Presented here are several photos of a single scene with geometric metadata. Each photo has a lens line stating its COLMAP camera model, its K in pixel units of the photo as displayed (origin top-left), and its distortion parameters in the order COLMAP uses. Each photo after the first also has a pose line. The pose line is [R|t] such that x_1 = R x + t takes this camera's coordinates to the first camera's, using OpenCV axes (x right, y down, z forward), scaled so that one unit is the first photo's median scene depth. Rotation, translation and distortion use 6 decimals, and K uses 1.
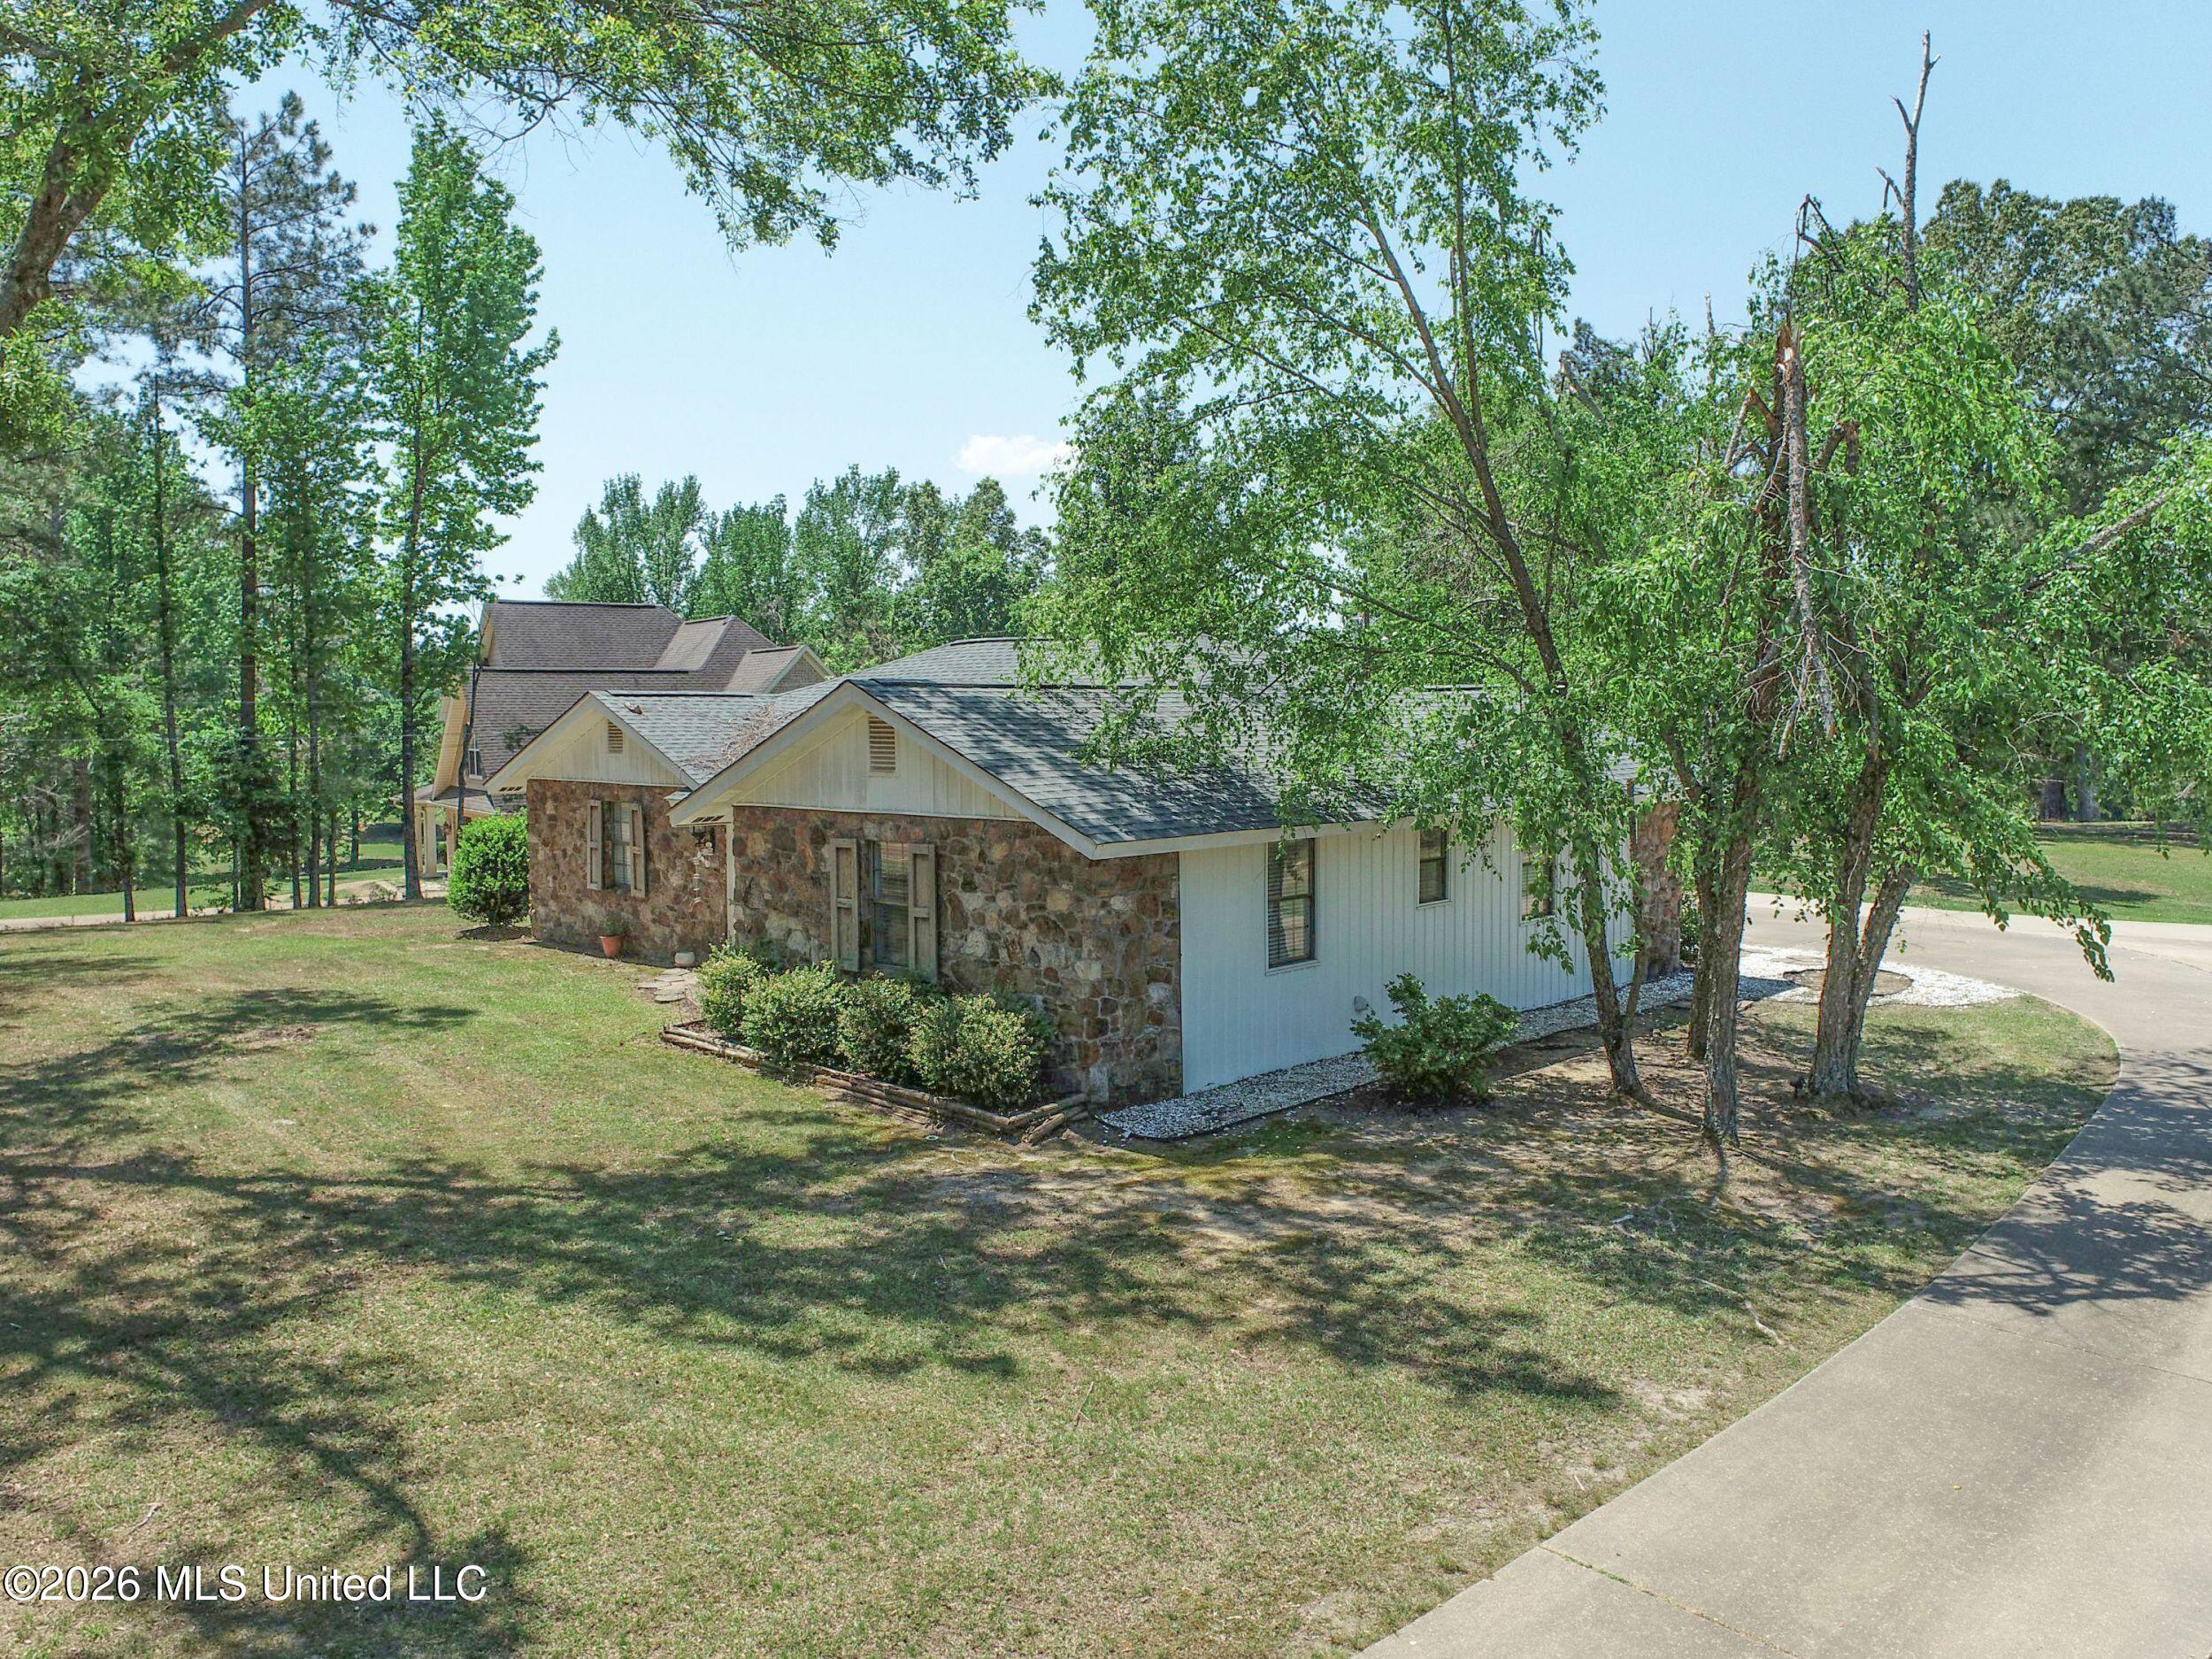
lens RADIAL K [[1684.7, 0, 1082.3], [0, 1684.7, 824.7], [0, 0, 1]] dist [-0.007092, -0.001749]
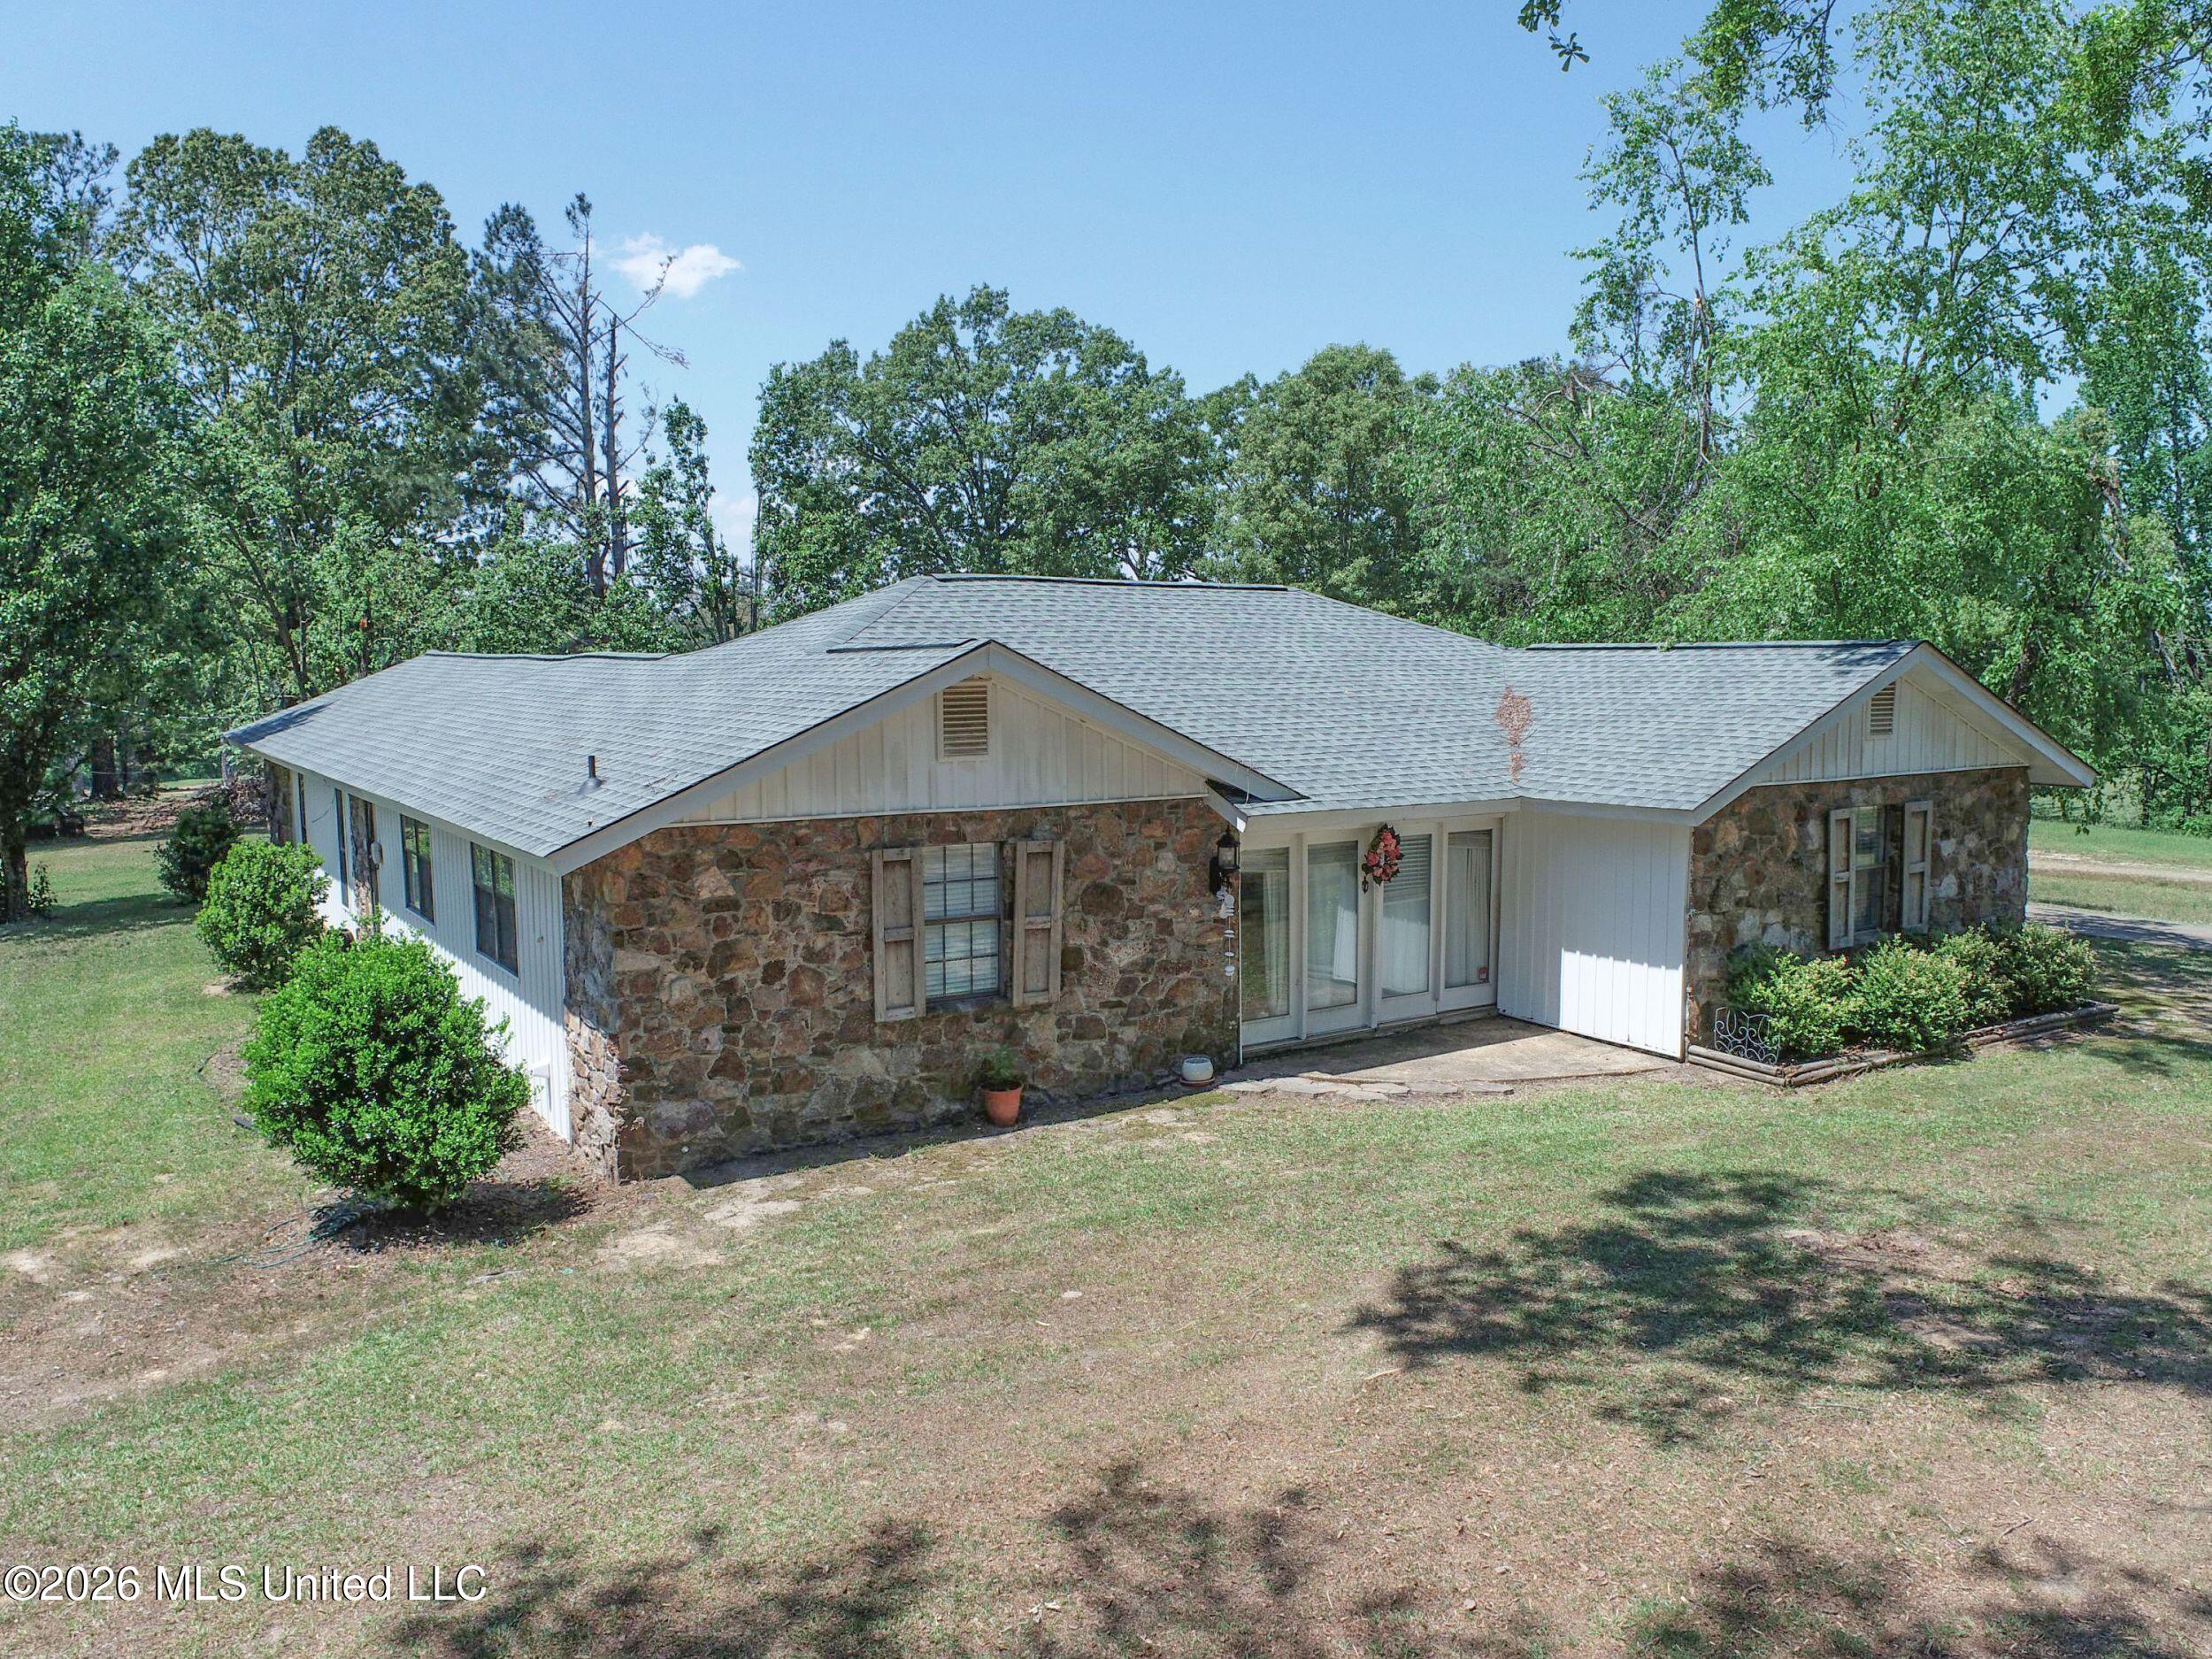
lens RADIAL K [[1672.8, 0, 1099.5], [0, 1672.8, 822.8], [0, 0, 1]] dist [-0.012173, 0.007351]
pose [[0.210256, -0.090957, 0.973406, -1.092807], [0.069133, 0.994553, 0.078001, -0.082040], [-0.975199, 0.050894, 0.215399, 1.162252]]
